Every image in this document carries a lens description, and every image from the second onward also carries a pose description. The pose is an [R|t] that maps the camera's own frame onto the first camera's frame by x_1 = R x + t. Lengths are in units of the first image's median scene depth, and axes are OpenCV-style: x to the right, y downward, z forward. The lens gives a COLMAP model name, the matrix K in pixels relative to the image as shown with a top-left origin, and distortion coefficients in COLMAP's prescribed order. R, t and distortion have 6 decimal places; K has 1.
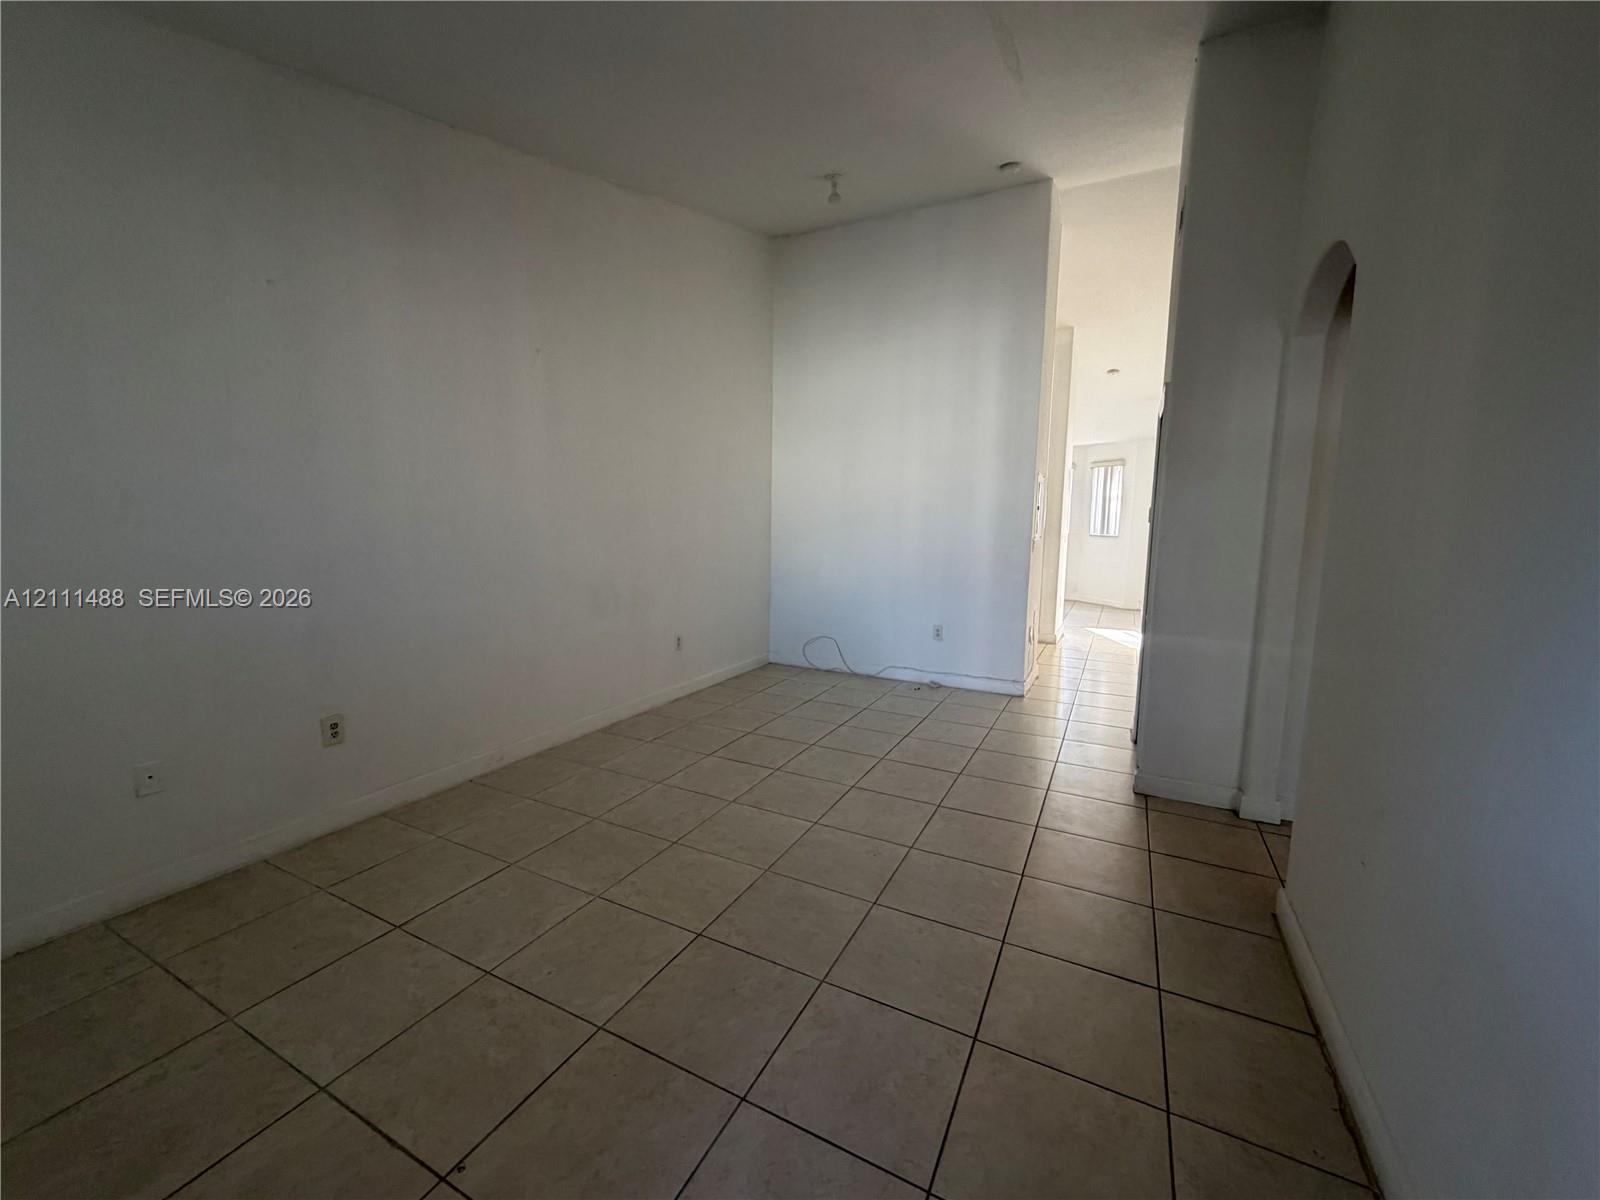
lens RADIAL K [[636.6, 0, 802.7], [0, 636.6, 605.8], [0, 0, 1]] dist [0.000334, 0.000543]
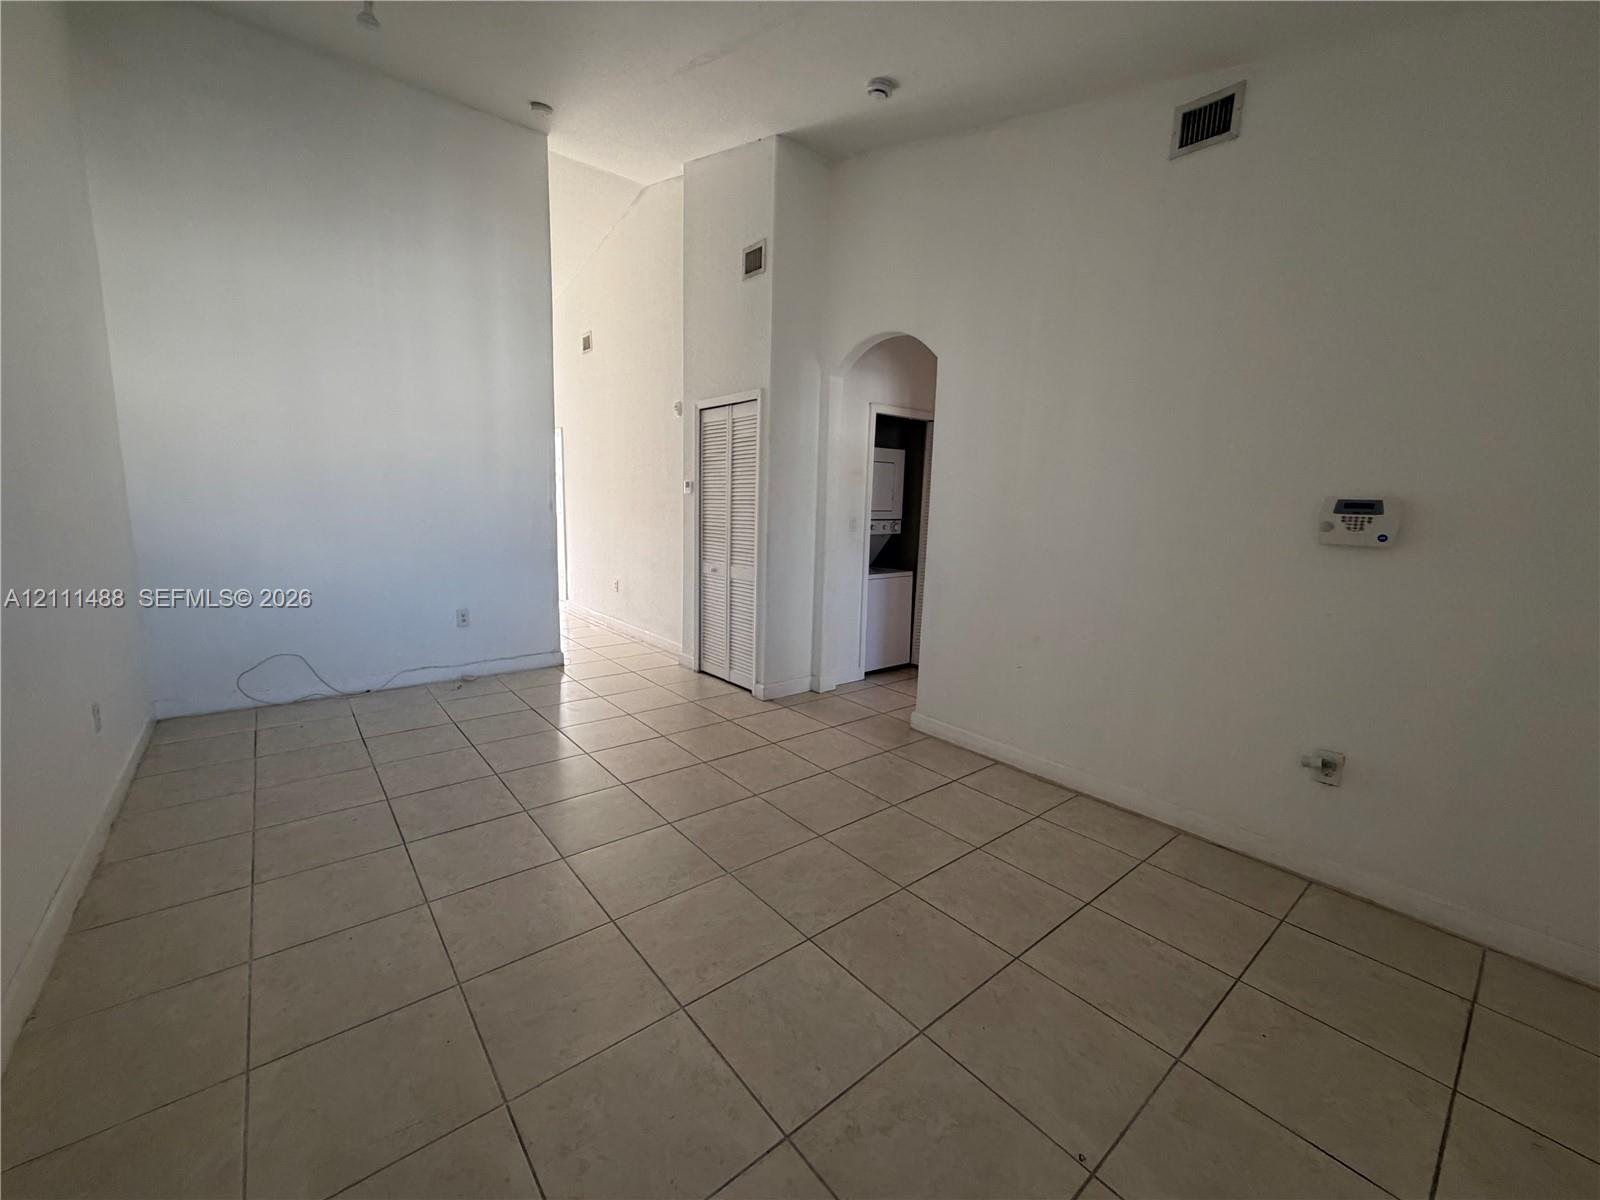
lens RADIAL K [[636.6, 0, 801.5], [0, 636.6, 594.2], [0, 0, 1]] dist [0.000334, 0.000543]
pose [[0.401501, -0.137330, 0.905504, -0.430208], [0.098084, 0.989455, 0.106572, -0.039699], [-0.910591, 0.046026, 0.410737, 0.273315]]
